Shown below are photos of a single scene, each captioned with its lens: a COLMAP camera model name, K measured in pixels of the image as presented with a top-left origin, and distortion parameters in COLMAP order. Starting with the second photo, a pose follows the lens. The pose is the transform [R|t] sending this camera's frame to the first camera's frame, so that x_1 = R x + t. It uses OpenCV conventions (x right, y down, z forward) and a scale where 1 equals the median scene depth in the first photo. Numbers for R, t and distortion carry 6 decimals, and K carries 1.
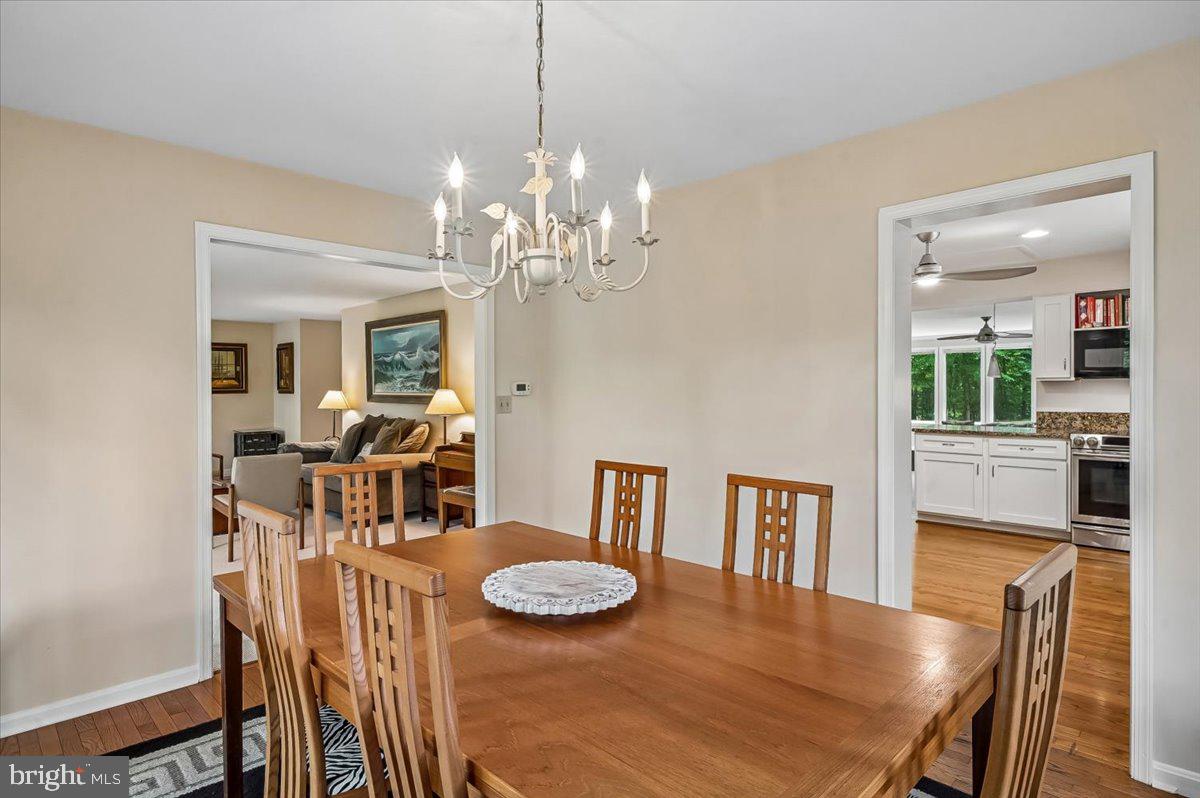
lens RADIAL K [[635.2, 0, 600.0], [0, 635.2, 399.0], [0, 0, 1]] dist [-0.003241, -0.000654]
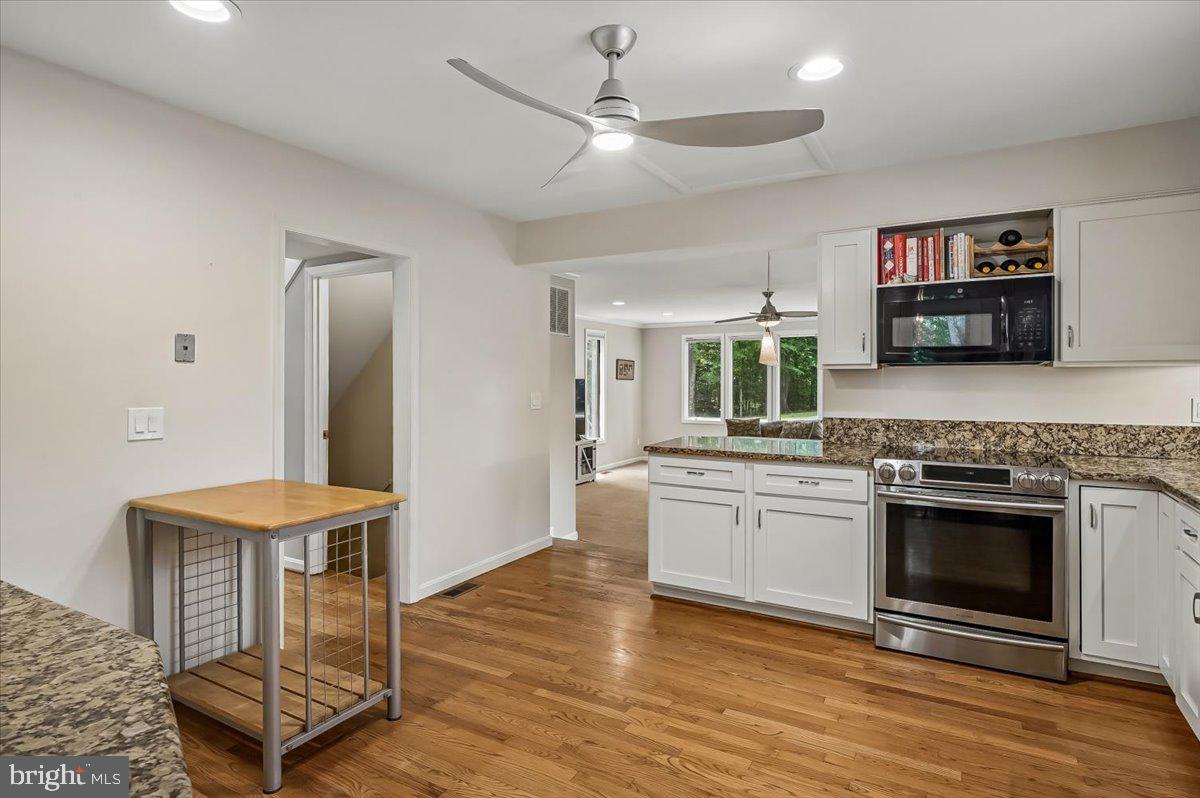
lens RADIAL K [[631.7, 0, 602.2], [0, 631.7, 383.0], [0, 0, 1]] dist [-0.001983, -0.000264]
pose [[0.964335, 0.006269, 0.264612, 0.329425], [-0.003538, 0.999935, -0.010795, -0.007637], [-0.264663, 0.009473, 0.964294, 0.480378]]
